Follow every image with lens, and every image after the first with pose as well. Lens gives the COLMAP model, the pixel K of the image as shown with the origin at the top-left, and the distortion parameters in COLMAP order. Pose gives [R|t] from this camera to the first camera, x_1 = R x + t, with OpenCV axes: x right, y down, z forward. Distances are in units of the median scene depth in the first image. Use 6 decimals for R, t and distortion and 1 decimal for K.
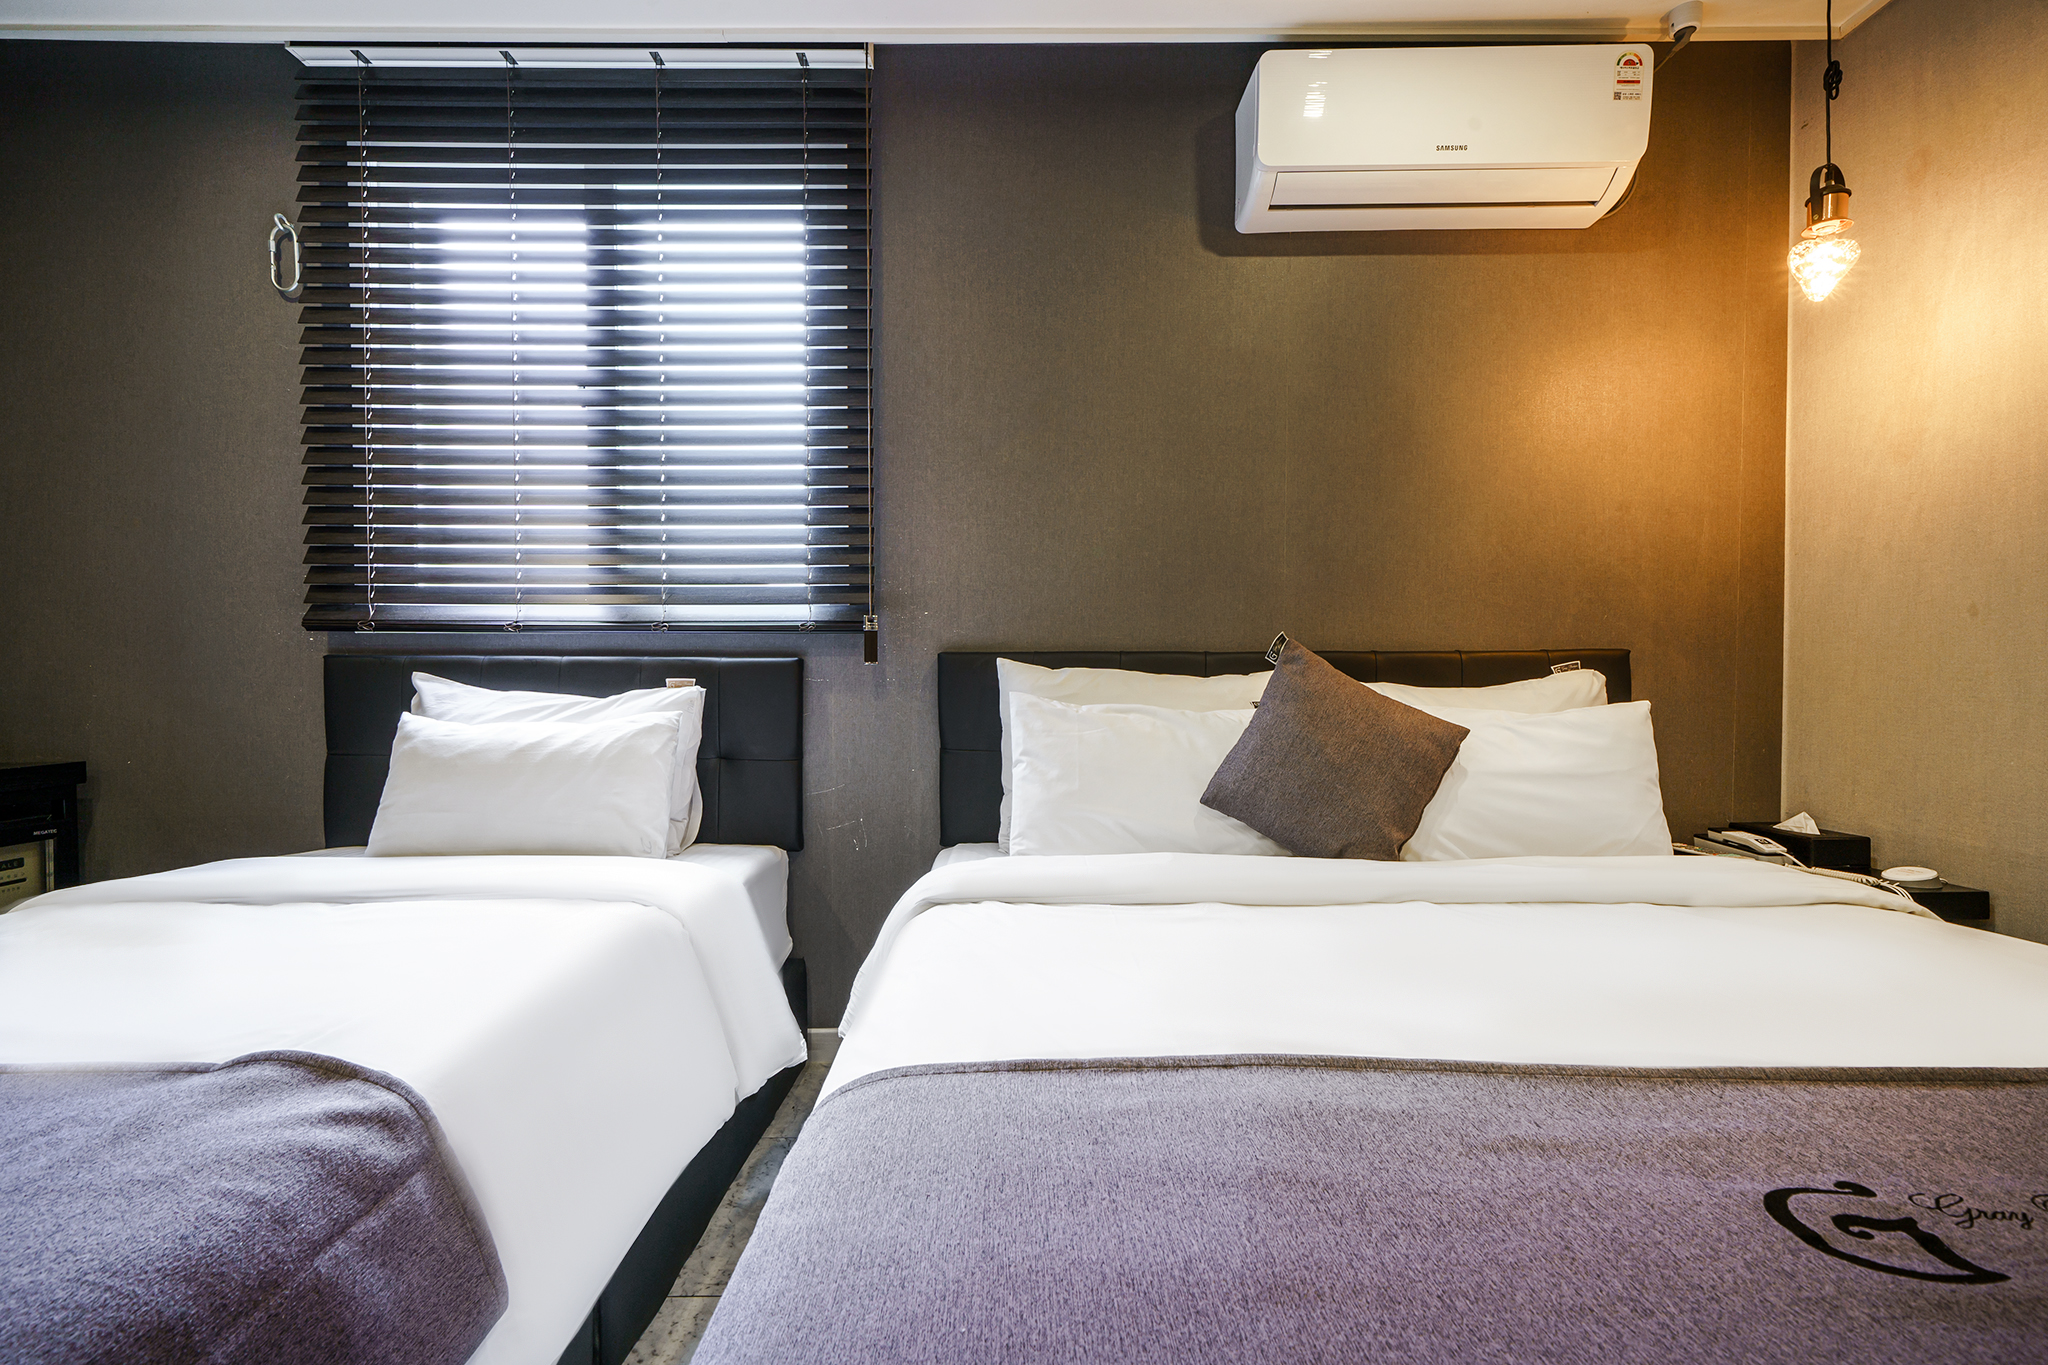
lens RADIAL K [[906.3, 0, 1022.8], [0, 906.3, 689.3], [0, 0, 1]] dist [0.001313, -0.000078]
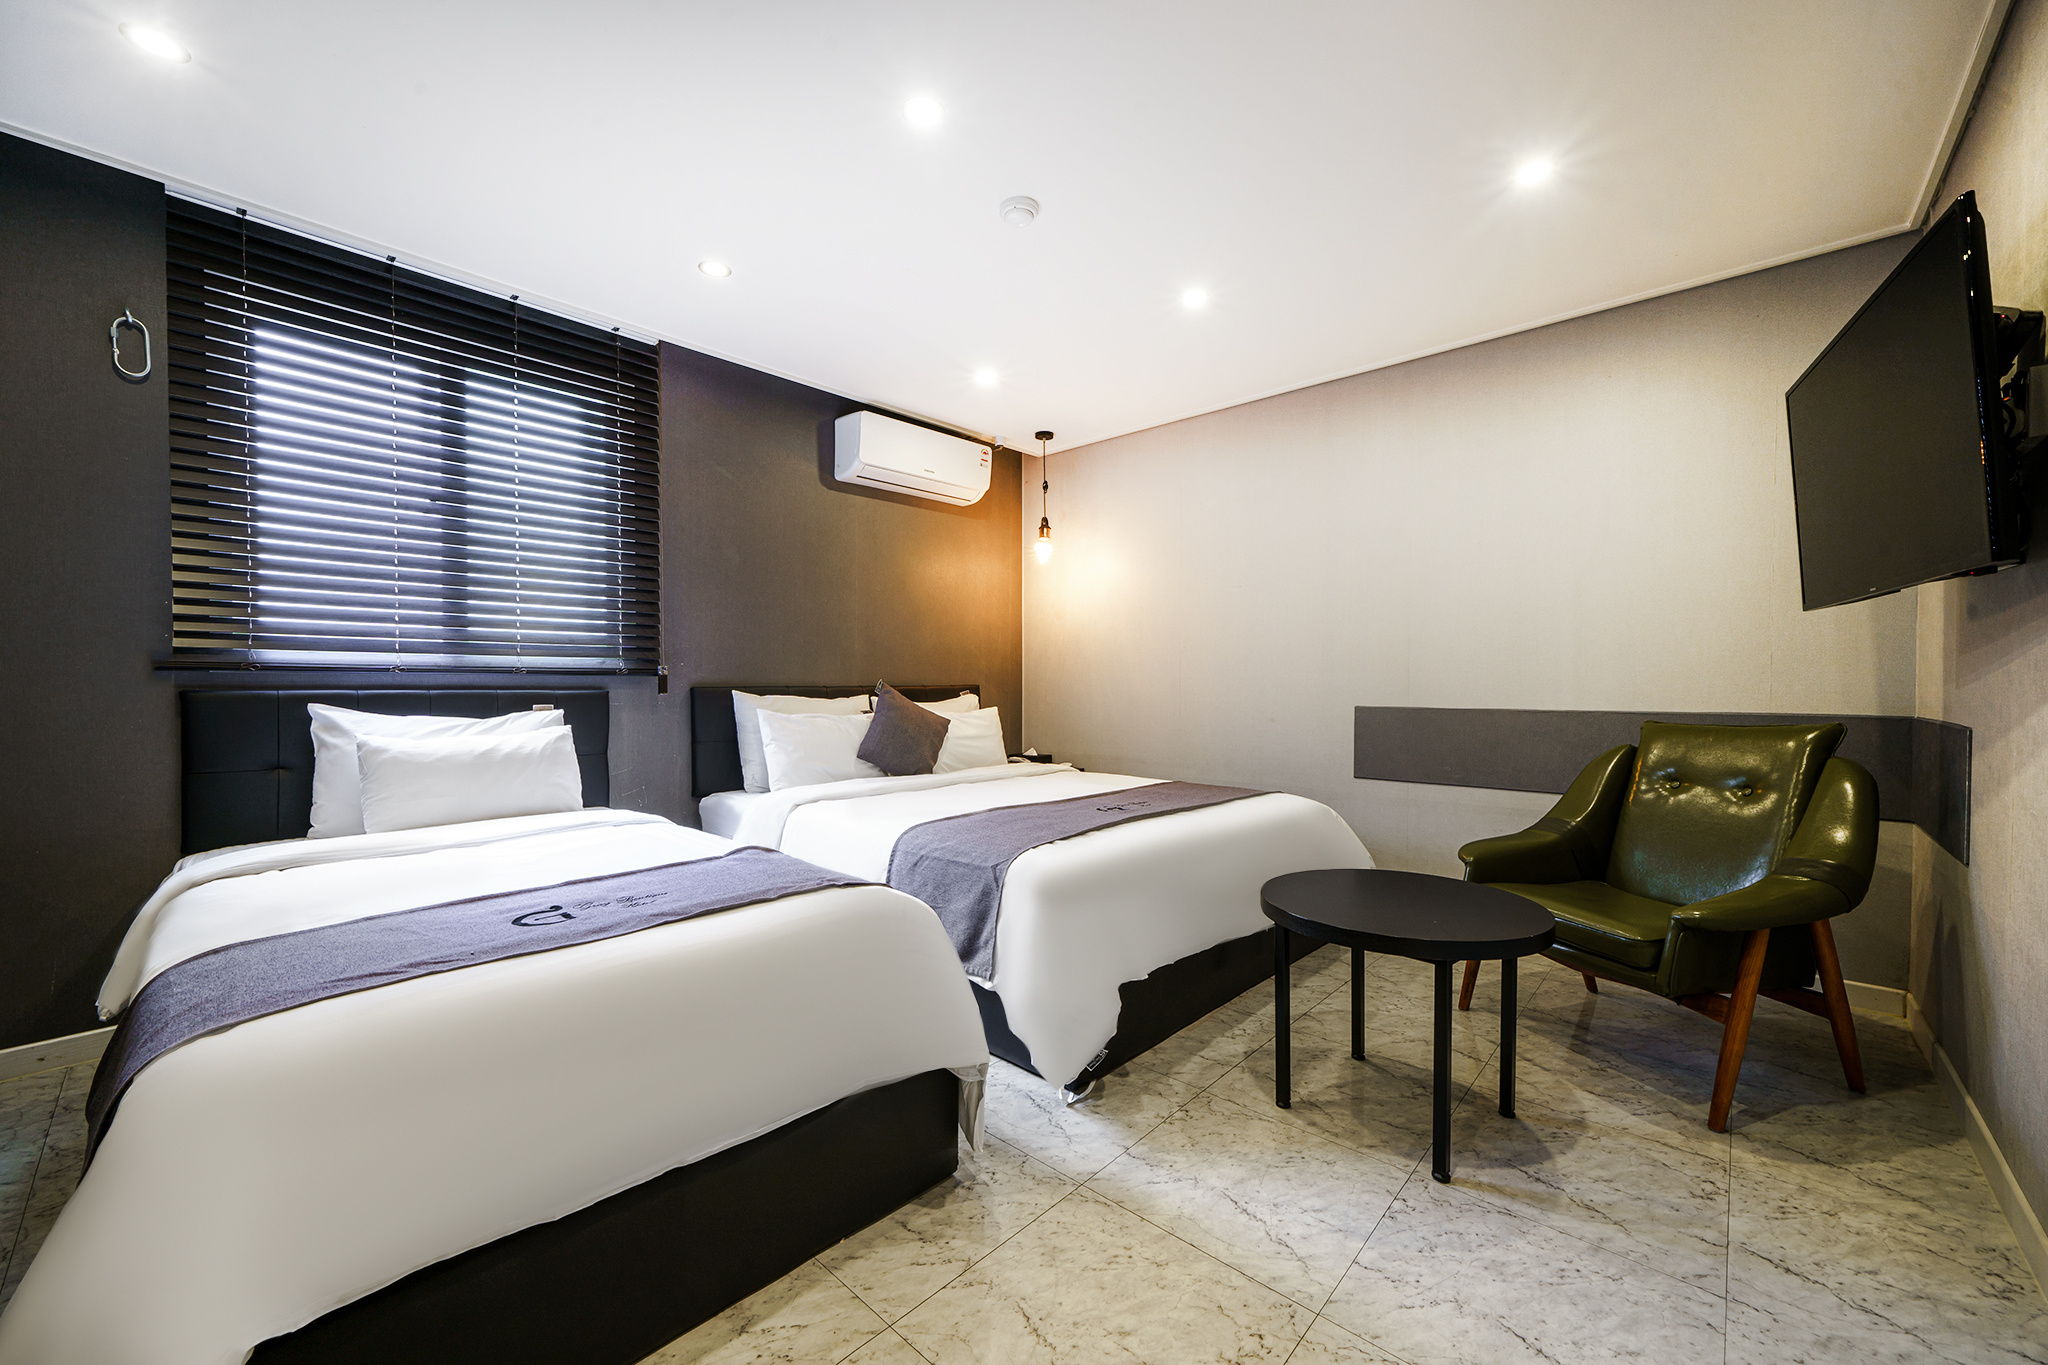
lens RADIAL K [[711.9, 0, 1024.5], [0, 711.9, 696.9], [0, 0, 1]] dist [-0.009994, -0.000041]
pose [[0.691653, -0.010908, 0.722148, -0.682631], [0.010659, 0.999931, 0.004895, -0.022425], [-0.722152, 0.004311, 0.691721, -0.437437]]
